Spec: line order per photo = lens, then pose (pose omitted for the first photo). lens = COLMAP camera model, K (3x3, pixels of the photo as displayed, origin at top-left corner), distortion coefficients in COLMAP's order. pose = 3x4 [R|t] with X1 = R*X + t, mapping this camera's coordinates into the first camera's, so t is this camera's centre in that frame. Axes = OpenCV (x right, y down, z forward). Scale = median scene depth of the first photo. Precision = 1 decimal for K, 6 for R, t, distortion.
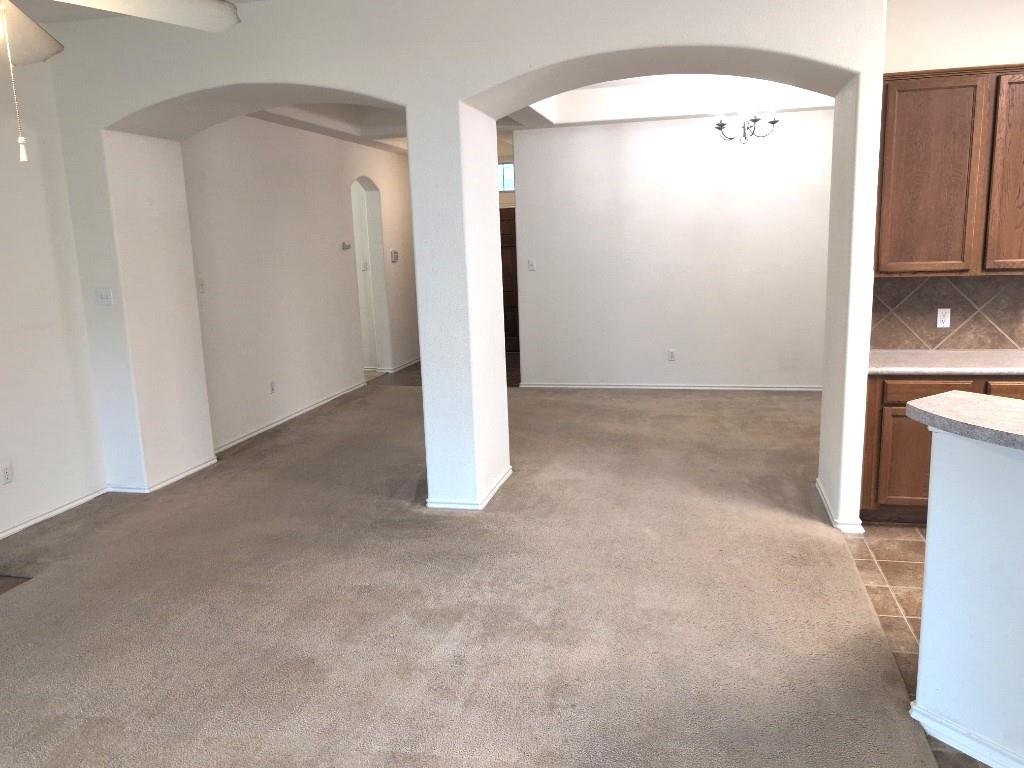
lens RADIAL K [[767.5, 0, 529.6], [0, 767.5, 399.7], [0, 0, 1]] dist [-0.009358, -0.005117]
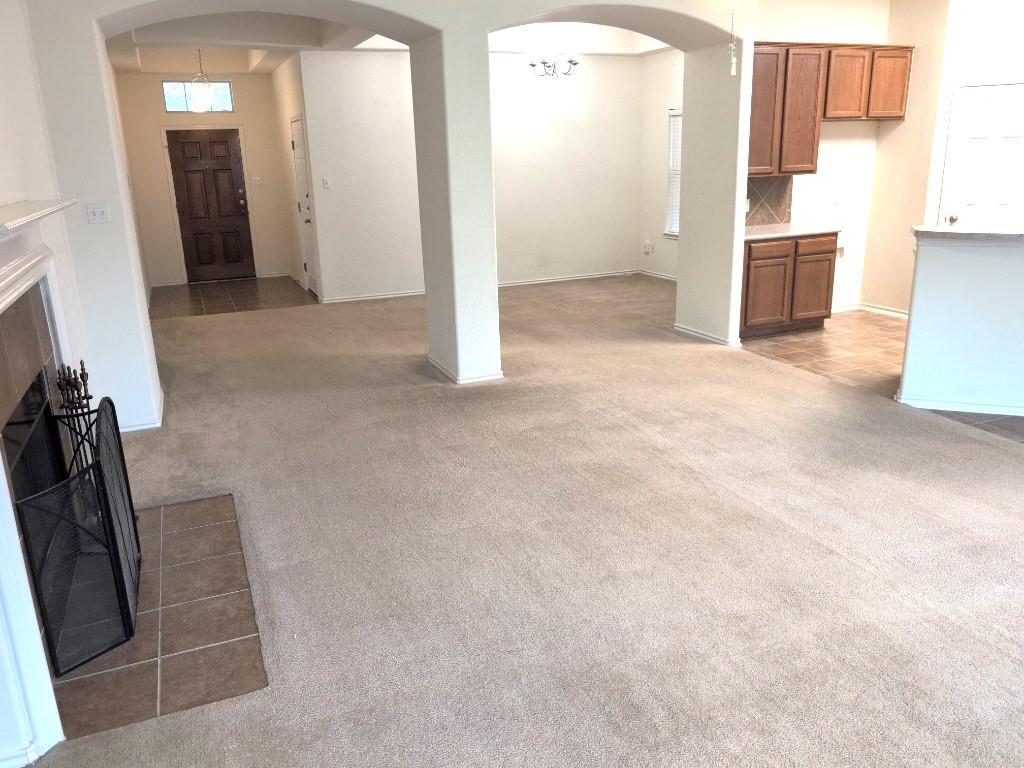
lens RADIAL K [[767.5, 0, 520.8], [0, 767.5, 386.9], [0, 0, 1]] dist [-0.009358, -0.005117]
pose [[0.812588, -0.161786, 0.559934, -0.825834], [0.122724, 0.986658, 0.106984, 0.035762], [-0.569772, -0.018217, 0.821601, -0.016435]]
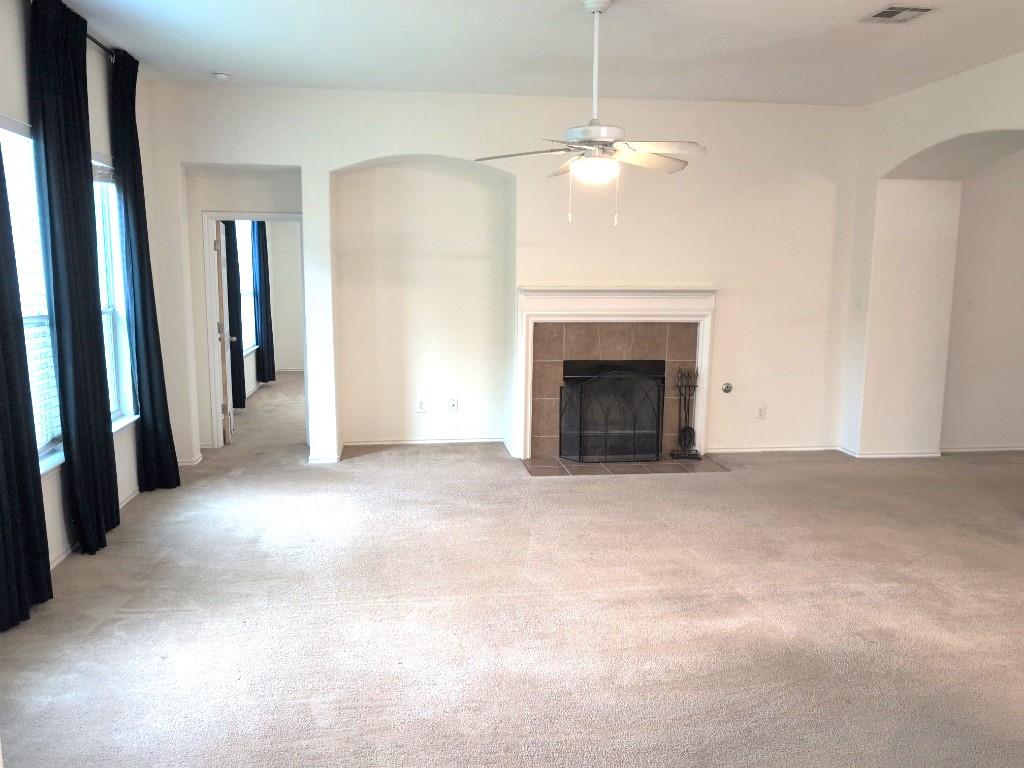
lens RADIAL K [[767.5, 0, 516.9], [0, 767.5, 385.1], [0, 0, 1]] dist [-0.009358, -0.005117]
pose [[0.363817, 0.172312, -0.915394, 0.587494], [-0.212534, 0.972173, 0.098530, -0.001986], [0.906899, 0.158705, 0.390316, -0.044824]]
